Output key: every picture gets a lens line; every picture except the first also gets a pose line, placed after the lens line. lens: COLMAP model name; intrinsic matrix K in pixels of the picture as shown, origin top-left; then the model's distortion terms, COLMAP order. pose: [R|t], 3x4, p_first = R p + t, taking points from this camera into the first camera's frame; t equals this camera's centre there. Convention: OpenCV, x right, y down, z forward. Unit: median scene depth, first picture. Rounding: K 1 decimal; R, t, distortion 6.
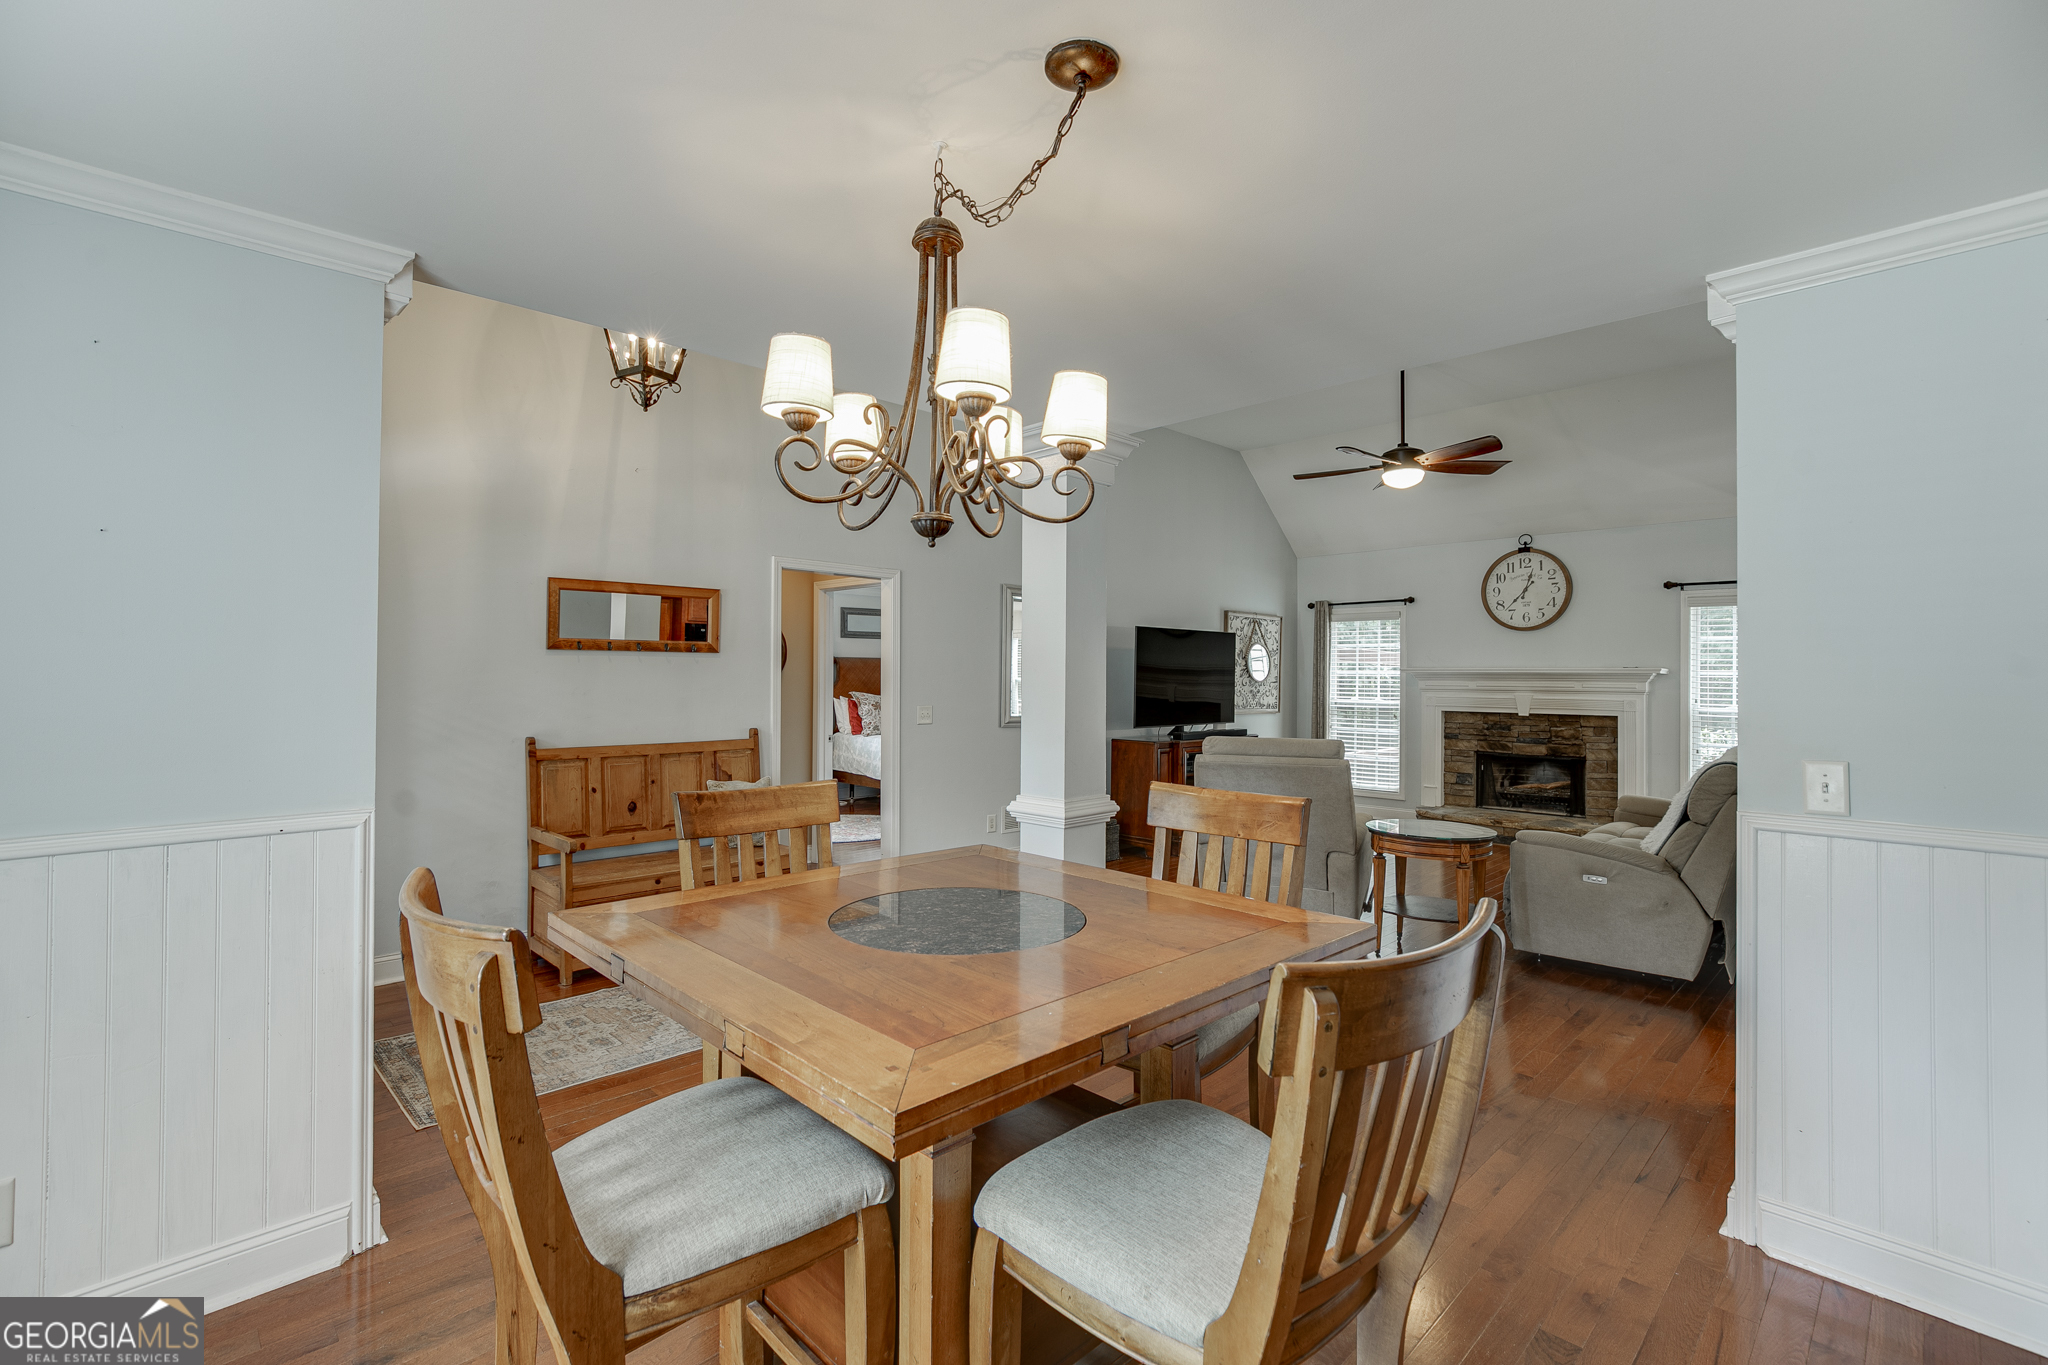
lens RADIAL K [[922.8, 0, 1023.7], [0, 922.8, 667.5], [0, 0, 1]] dist [-0.012264, 0.003027]
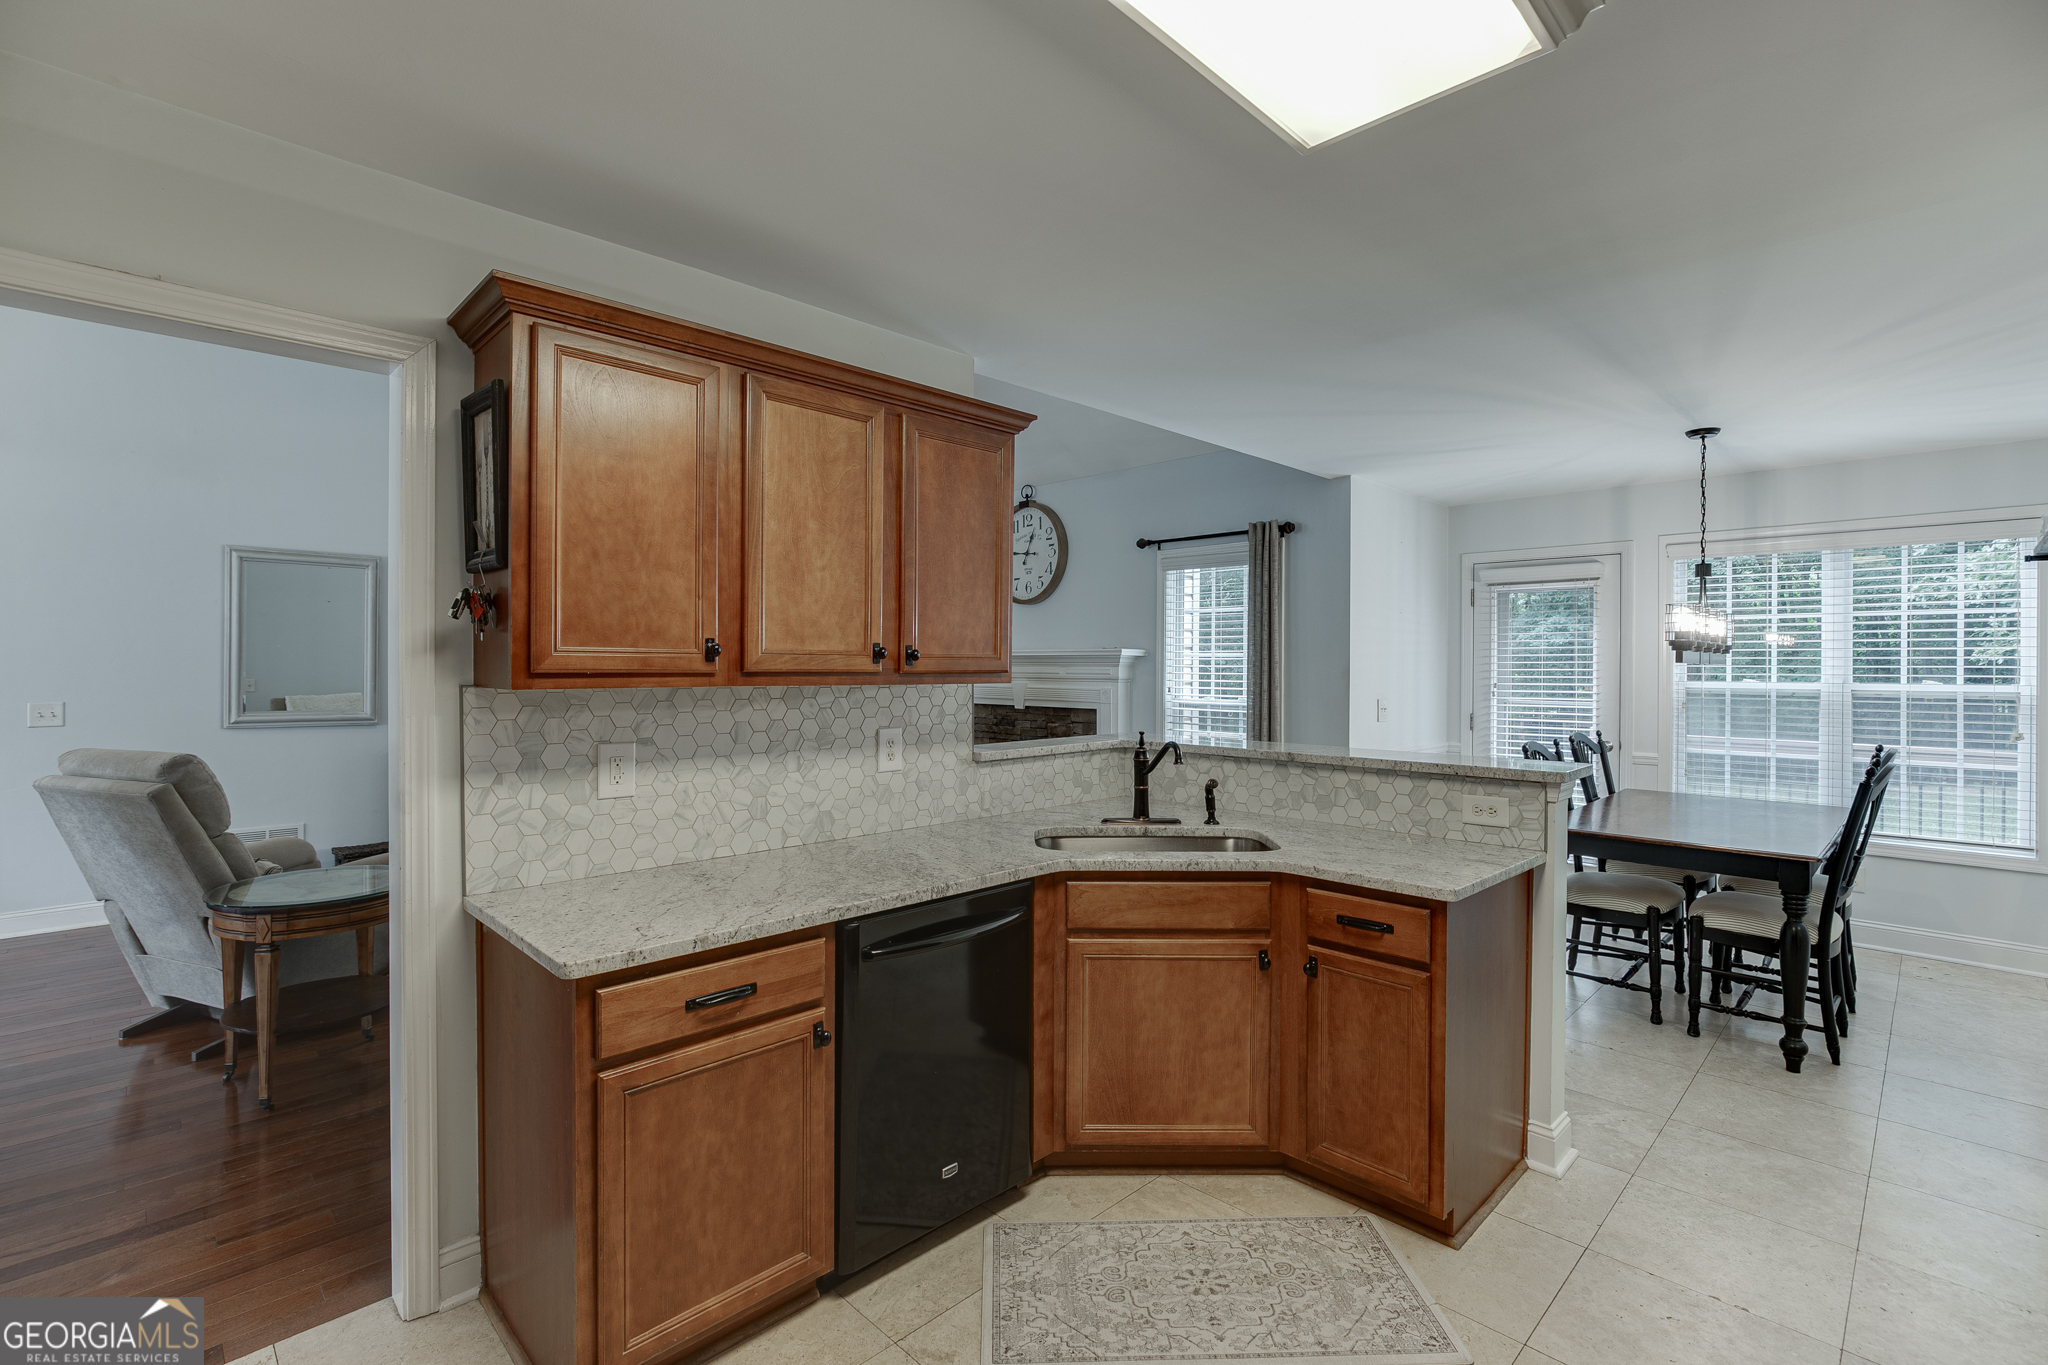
lens RADIAL K [[922.8, 0, 1026.0], [0, 922.8, 668.9], [0, 0, 1]] dist [-0.012264, 0.003027]
pose [[0.999980, -0.005949, 0.001900, 0.532221], [0.005922, 0.999886, 0.013920, 0.005734], [-0.001983, -0.013908, 0.999901, 0.180495]]
